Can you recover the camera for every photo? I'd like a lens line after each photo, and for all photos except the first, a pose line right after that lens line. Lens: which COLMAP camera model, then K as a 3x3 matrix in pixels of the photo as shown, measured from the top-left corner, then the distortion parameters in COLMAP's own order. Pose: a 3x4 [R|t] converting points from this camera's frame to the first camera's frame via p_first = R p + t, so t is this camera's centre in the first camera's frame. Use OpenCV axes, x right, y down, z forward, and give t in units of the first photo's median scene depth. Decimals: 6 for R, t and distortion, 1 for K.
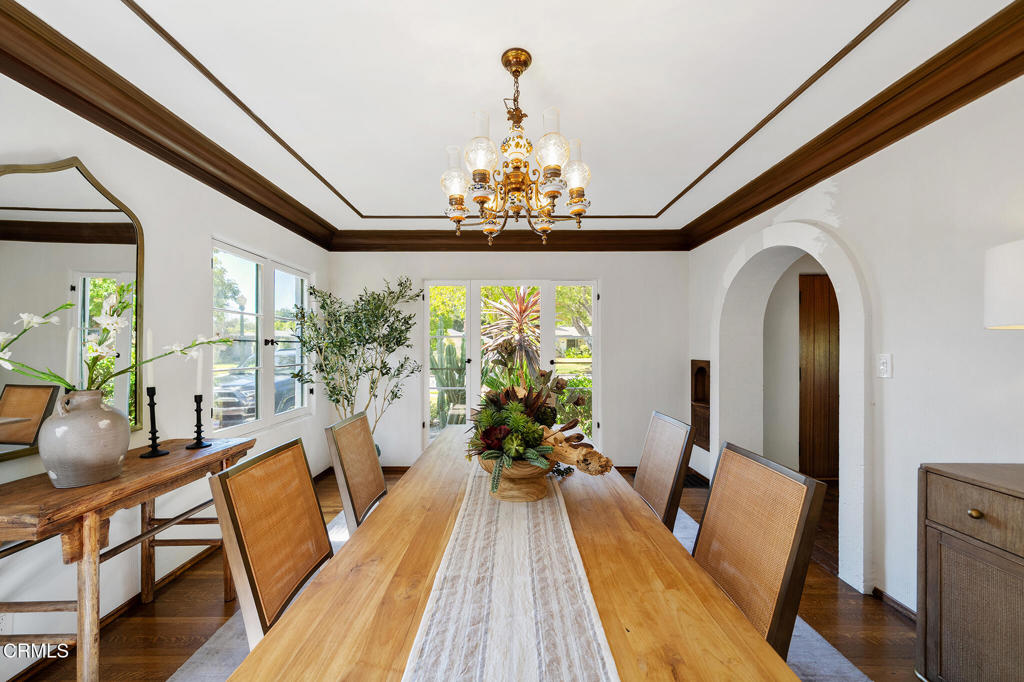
lens RADIAL K [[369.4, 0, 519.3], [0, 369.4, 344.3], [0, 0, 1]] dist [-0.000336, -0.000094]
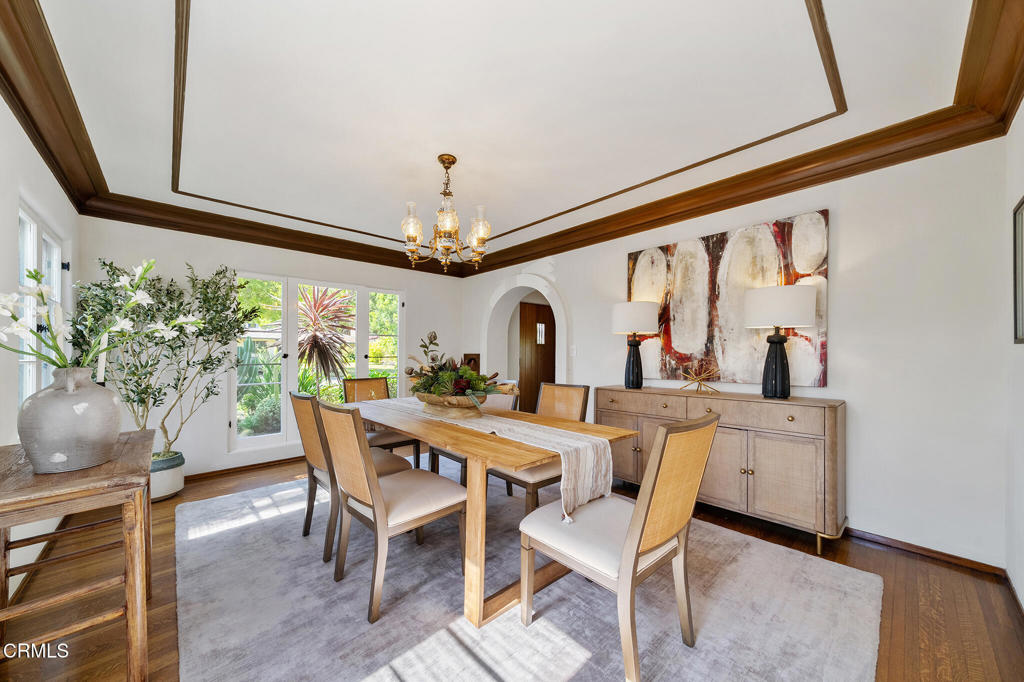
lens RADIAL K [[356.2, 0, 505.8], [0, 356.2, 348.1], [0, 0, 1]] dist [0.002517, -0.000291]
pose [[0.743373, 0.006832, 0.668843, -0.561946], [-0.003015, 0.999972, -0.006863, 0.045128], [-0.668871, 0.003085, 0.743372, -0.223194]]
